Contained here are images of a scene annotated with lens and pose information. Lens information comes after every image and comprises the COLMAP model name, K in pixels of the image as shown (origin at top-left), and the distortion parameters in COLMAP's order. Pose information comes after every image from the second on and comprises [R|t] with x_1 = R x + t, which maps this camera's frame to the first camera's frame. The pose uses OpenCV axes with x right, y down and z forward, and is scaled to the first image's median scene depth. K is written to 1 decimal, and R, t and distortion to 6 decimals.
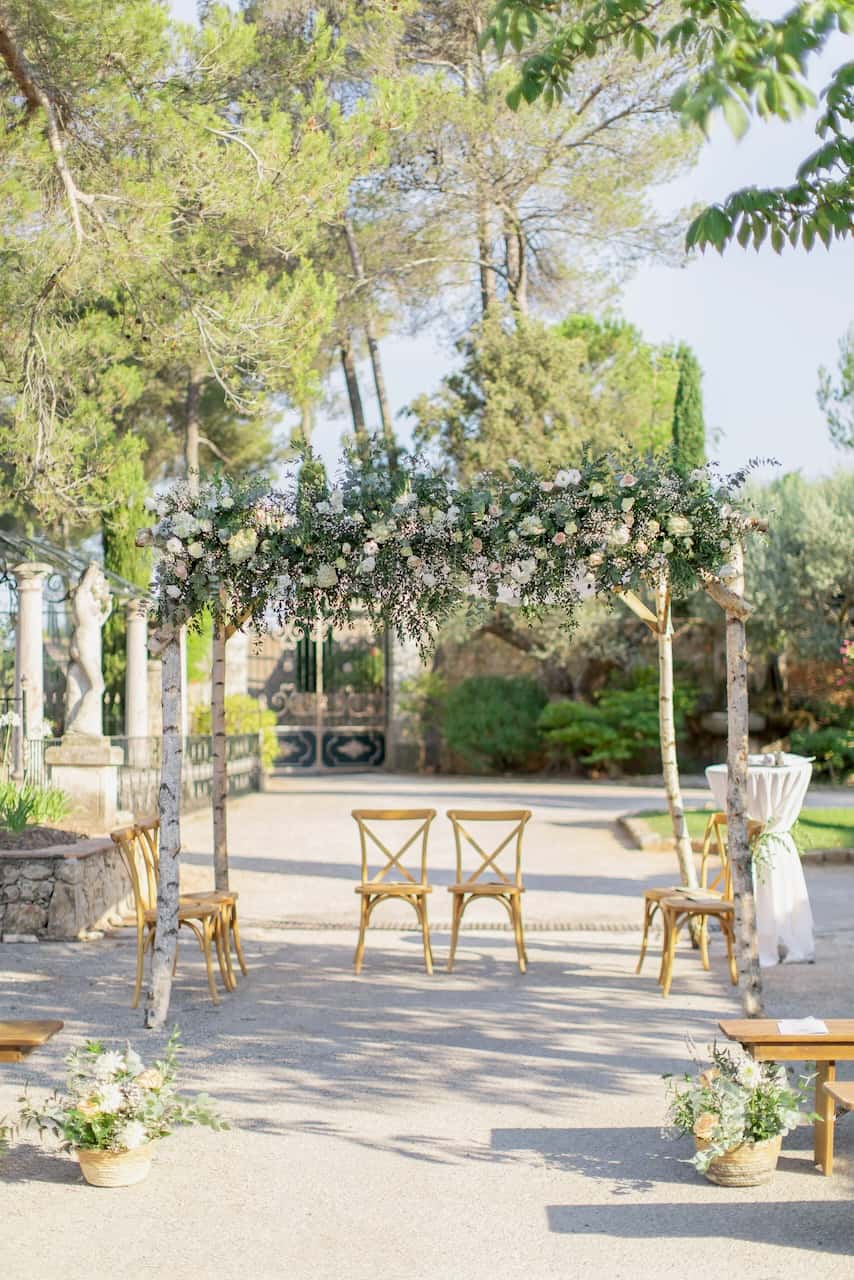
lens RADIAL K [[1356.1, 0, 427.0], [0, 1356.1, 640.0], [0, 0, 1]] dist [0.101855, -0.001152]
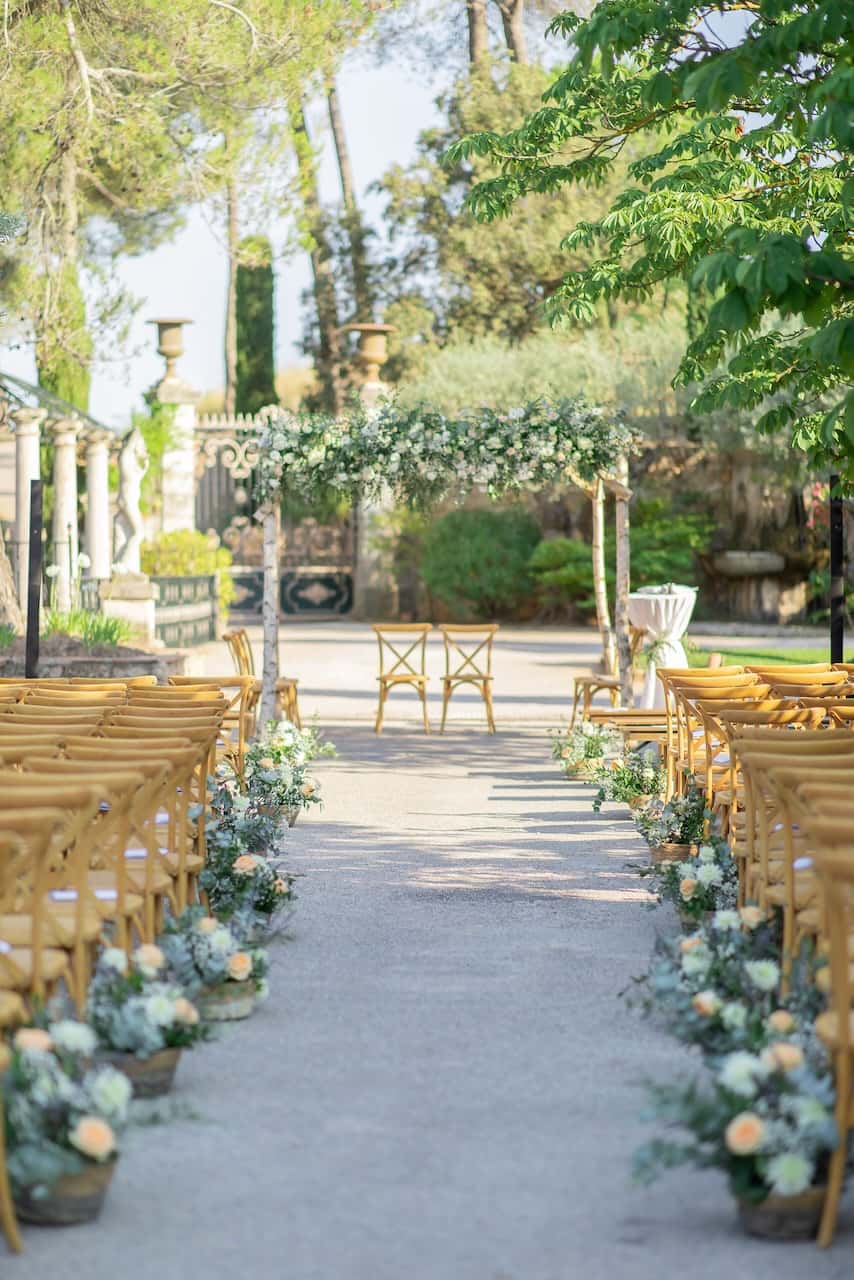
lens RADIAL K [[2056.7, 0, 427.0], [0, 2056.7, 640.0], [0, 0, 1]] dist [-0.049588, -0.053756]
pose [[0.999793, -0.000402, 0.020358, -0.039861], [-0.001606, 0.995133, 0.098525, -0.068456], [-0.020298, -0.098537, 0.994926, -1.095648]]
